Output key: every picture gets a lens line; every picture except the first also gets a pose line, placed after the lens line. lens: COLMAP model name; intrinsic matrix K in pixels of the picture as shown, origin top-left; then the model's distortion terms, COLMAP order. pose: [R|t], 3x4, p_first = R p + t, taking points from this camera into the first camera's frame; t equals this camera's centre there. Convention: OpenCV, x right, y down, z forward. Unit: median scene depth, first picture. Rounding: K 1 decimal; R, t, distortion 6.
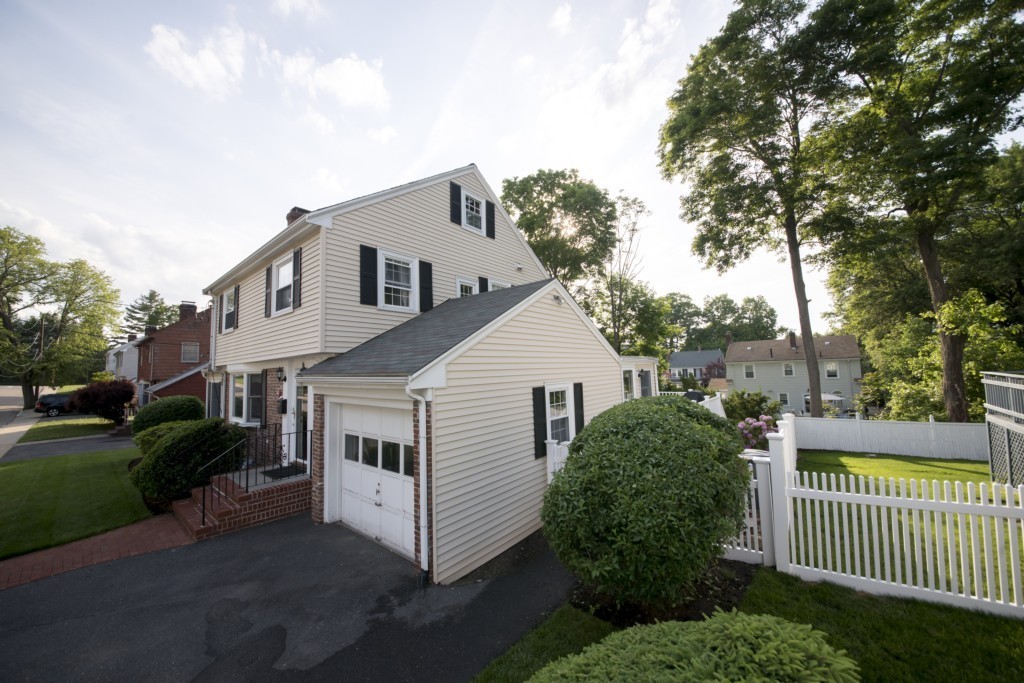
lens RADIAL K [[353.4, 0, 513.1], [0, 353.4, 352.2], [0, 0, 1]] dist [0.000216, -0.000072]
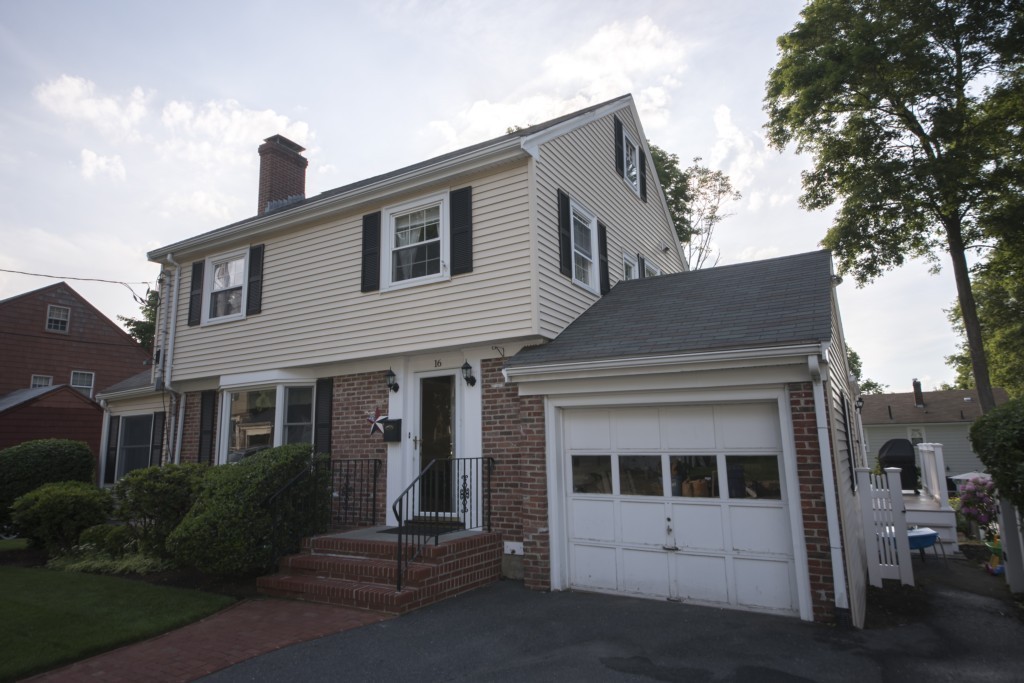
lens RADIAL K [[591.8, 0, 510.4], [0, 591.8, 359.6], [0, 0, 1]] dist [0.040055, -0.000082]
pose [[0.989375, 0.033544, 0.141461, -0.449349], [-0.019425, 0.994795, -0.100031, 0.097449], [-0.144080, 0.096221, 0.984877, -0.066143]]
